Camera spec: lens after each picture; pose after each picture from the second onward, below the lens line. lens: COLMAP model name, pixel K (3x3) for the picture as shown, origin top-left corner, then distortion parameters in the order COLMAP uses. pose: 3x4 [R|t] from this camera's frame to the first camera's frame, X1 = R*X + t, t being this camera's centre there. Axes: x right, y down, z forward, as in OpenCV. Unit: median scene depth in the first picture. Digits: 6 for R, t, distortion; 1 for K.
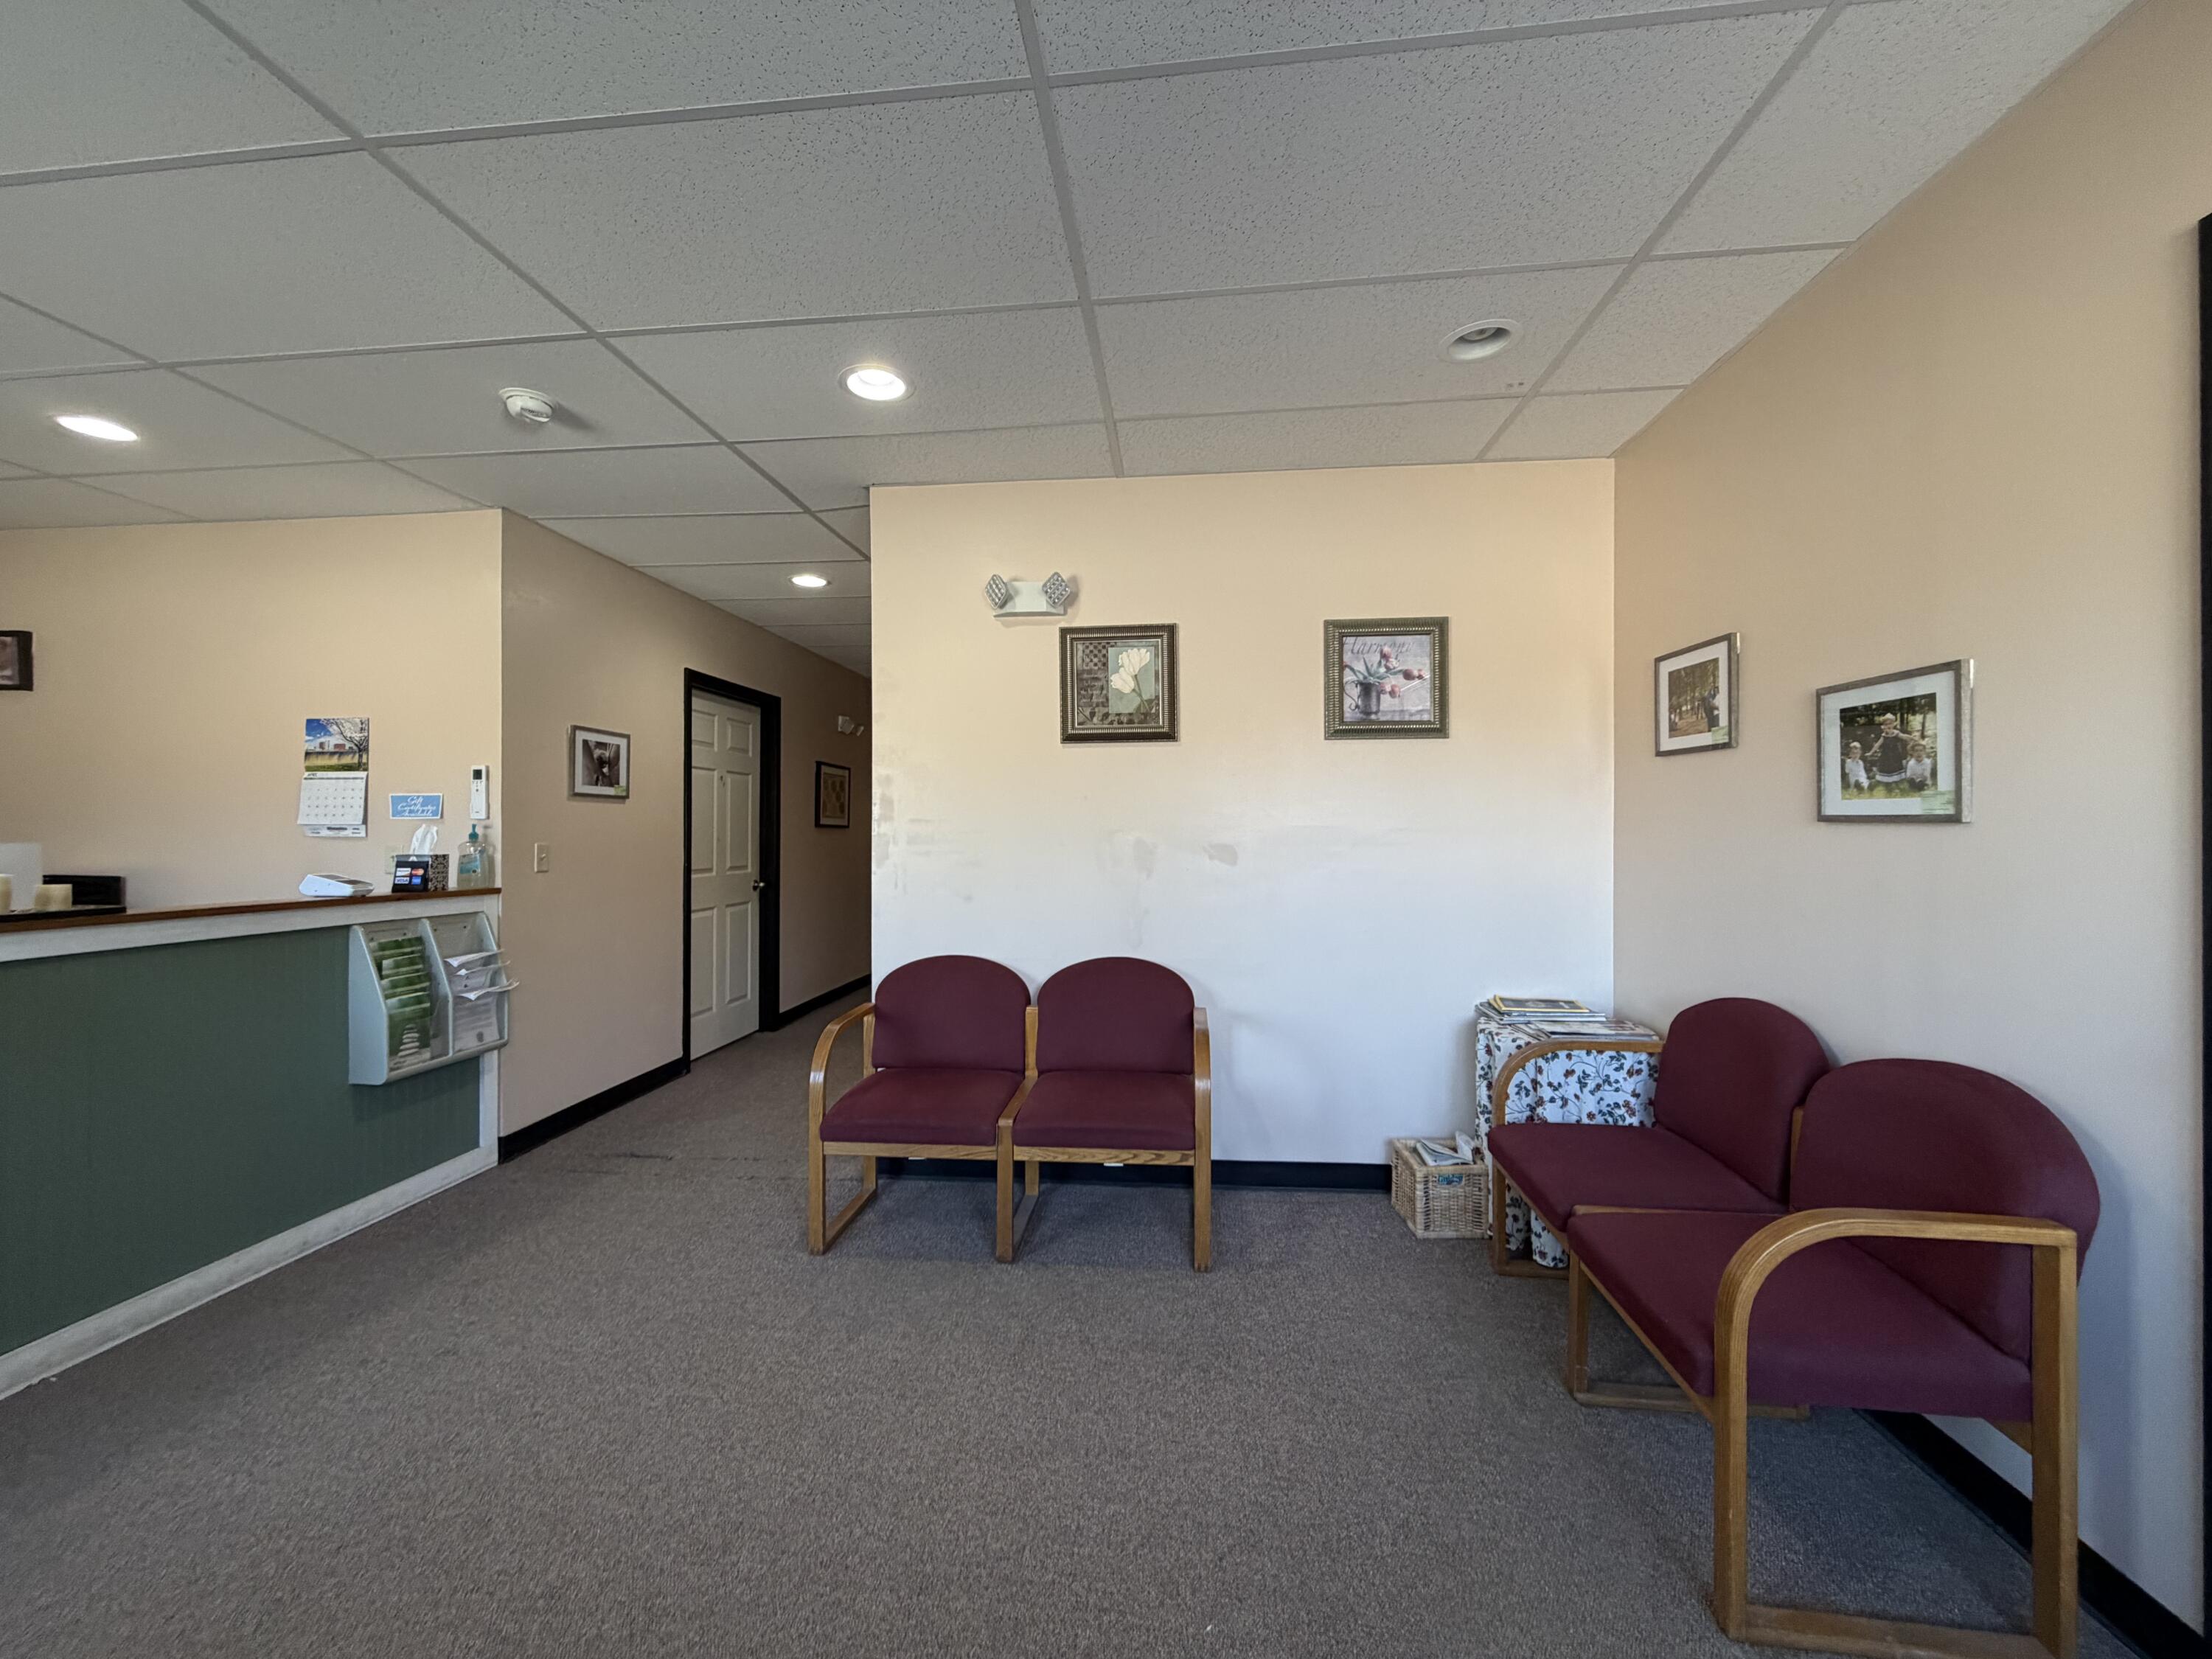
lens RADIAL K [[879.9, 0, 1106.0], [0, 879.9, 829.5], [0, 0, 1]] dist [-0.002092, -0.000090]
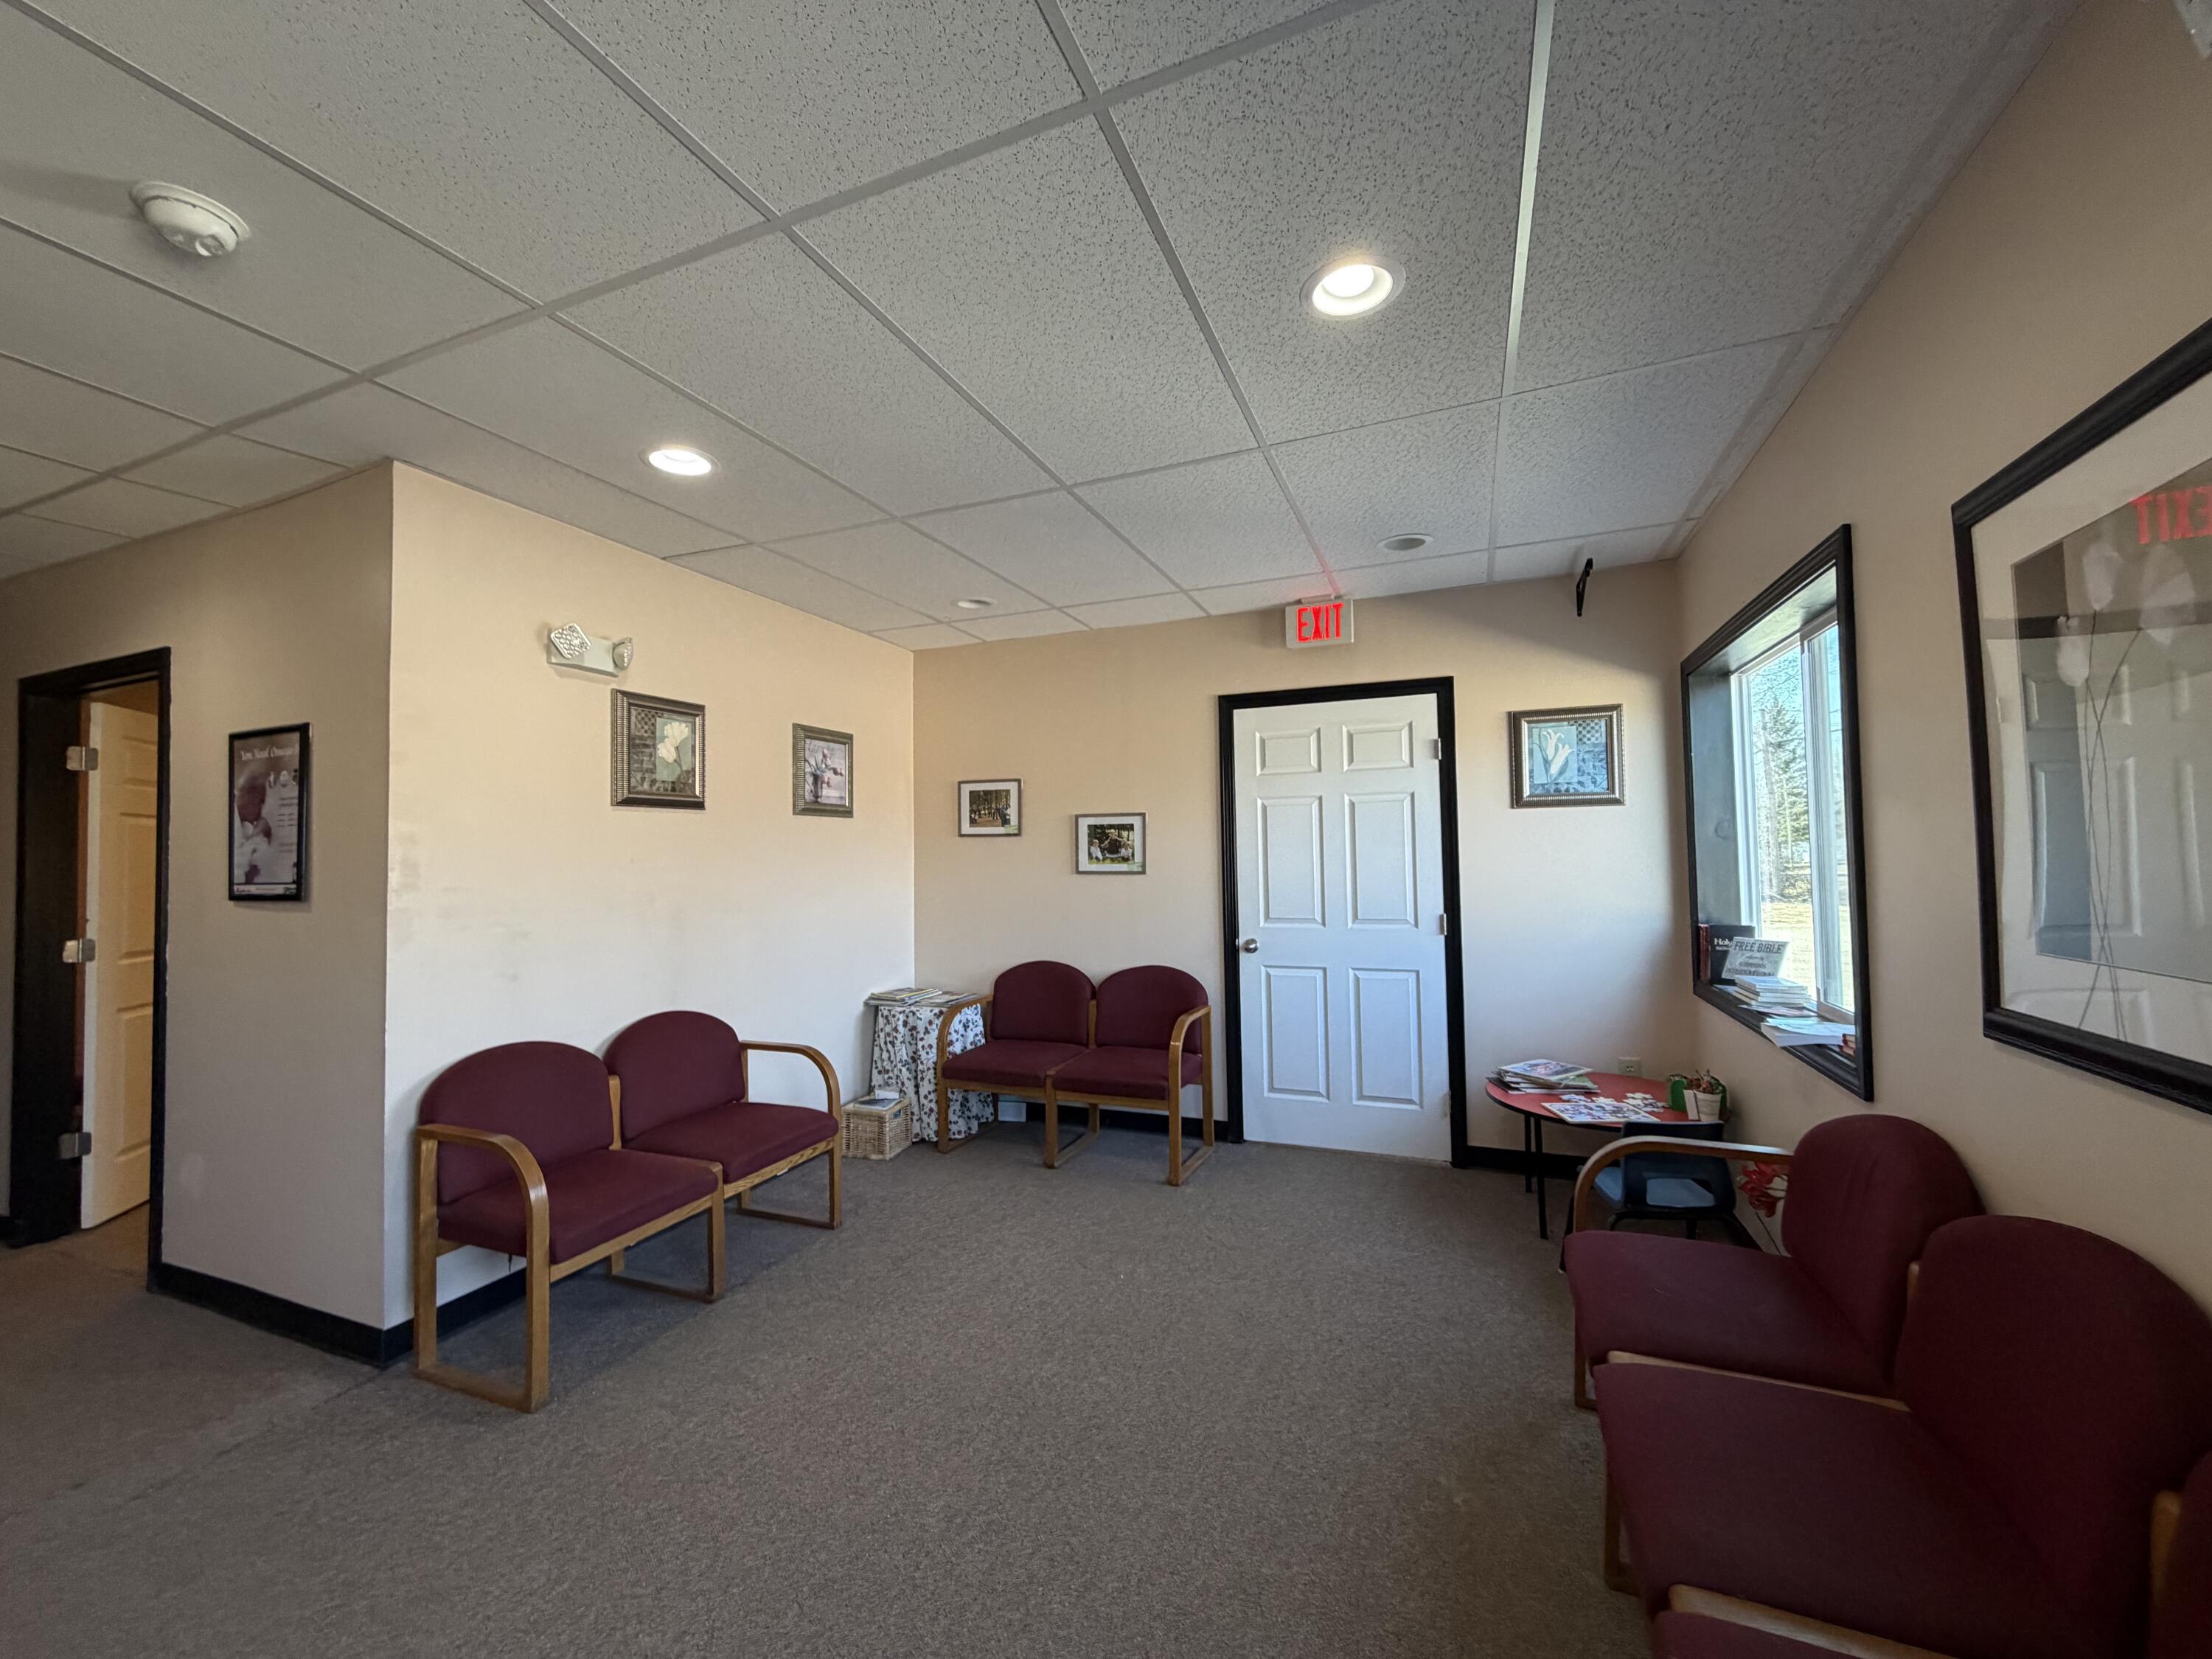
lens RADIAL K [[879.9, 0, 1106.0], [0, 879.9, 829.5], [0, 0, 1]] dist [-0.002092, -0.000090]
pose [[0.279447, 0.028085, 0.959750, -0.889205], [0.016666, 0.999280, -0.034094, -0.029682], [-0.960017, 0.025523, 0.278777, 0.204983]]
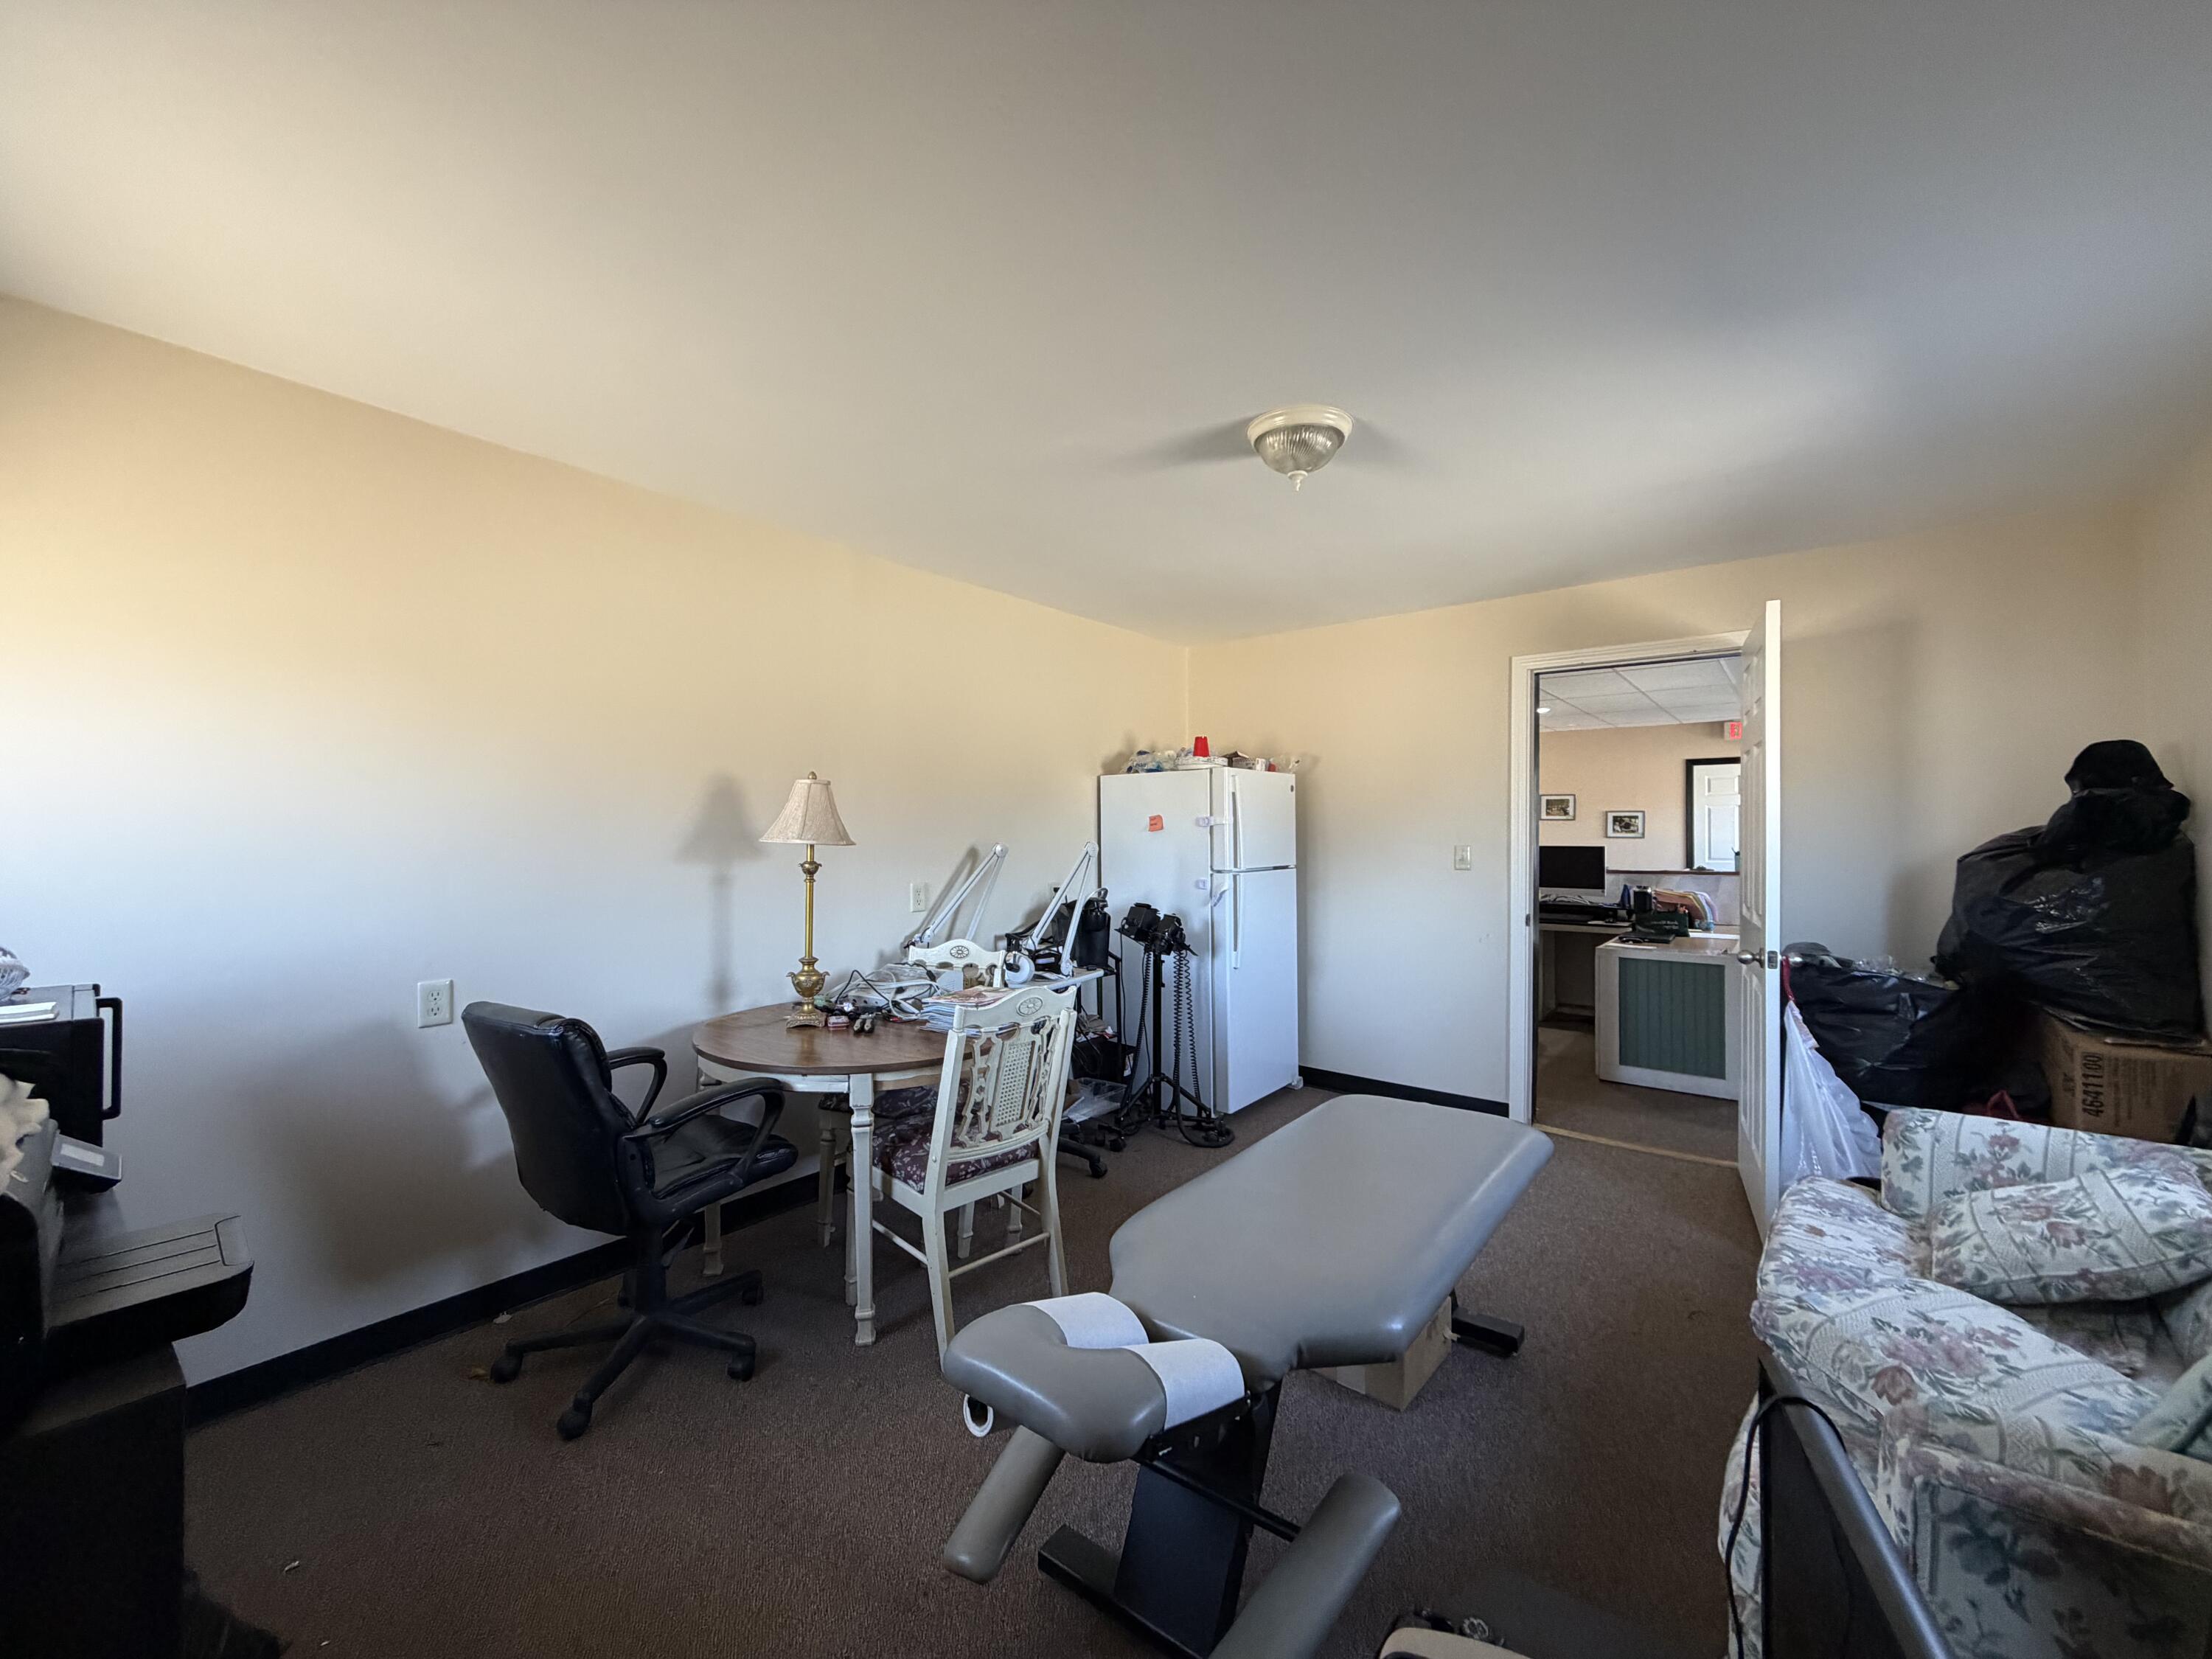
lens RADIAL K [[879.9, 0, 1106.0], [0, 879.9, 829.5], [0, 0, 1]] dist [-0.002092, -0.000090]
pose [[0.531313, -0.001364, 0.847175, -3.307873], [0.004754, 0.999988, -0.001372, -0.042033], [-0.847162, 0.004757, 0.531313, 0.510506]]
